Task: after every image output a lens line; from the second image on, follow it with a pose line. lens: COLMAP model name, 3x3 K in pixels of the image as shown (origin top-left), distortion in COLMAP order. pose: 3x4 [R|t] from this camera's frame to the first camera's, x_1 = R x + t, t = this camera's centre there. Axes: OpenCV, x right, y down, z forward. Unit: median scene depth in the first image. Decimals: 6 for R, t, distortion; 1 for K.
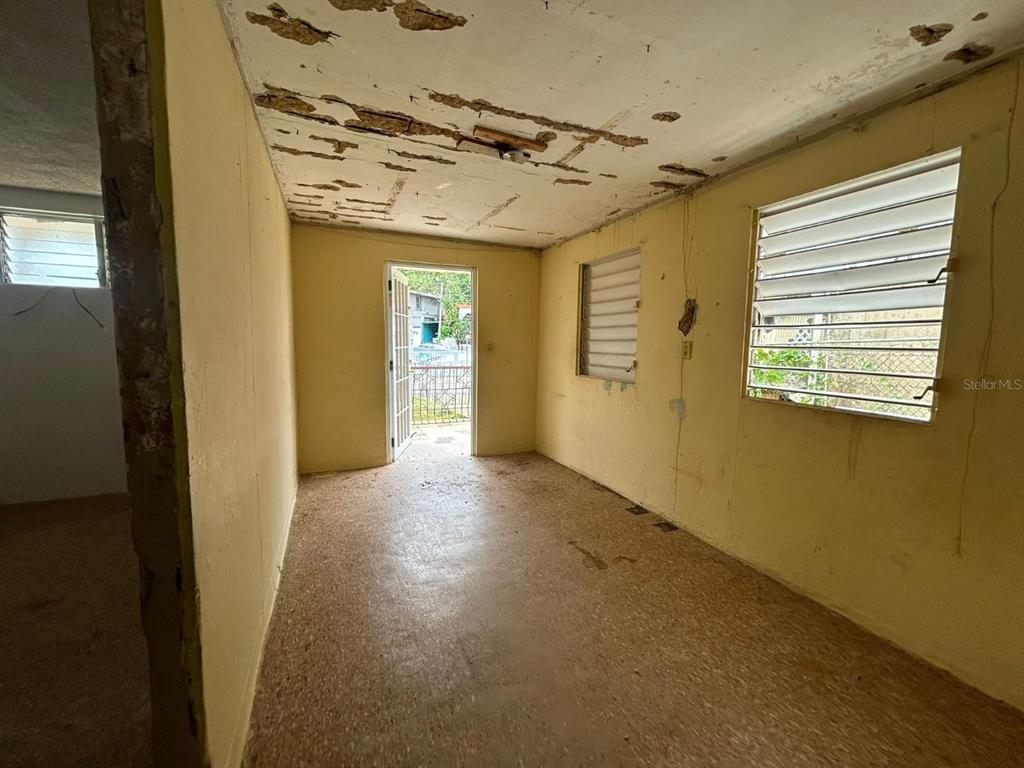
lens RADIAL K [[415.3, 0, 514.9], [0, 415.3, 386.6], [0, 0, 1]] dist [0.001623, 0.000348]
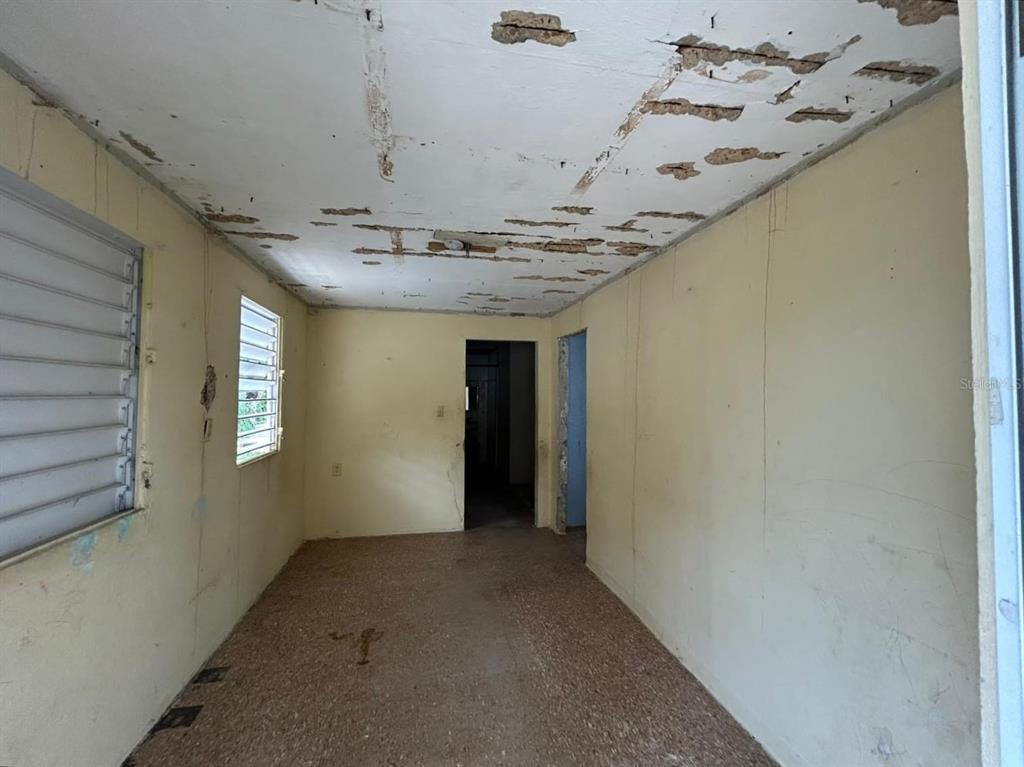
lens RADIAL K [[415.3, 0, 514.9], [0, 415.3, 386.1], [0, 0, 1]] dist [0.001623, 0.000348]
pose [[-0.977982, -0.020821, 0.207649, -0.348725], [-0.003405, 0.996470, 0.083879, -0.268295], [-0.208663, 0.081325, -0.974600, 1.857907]]
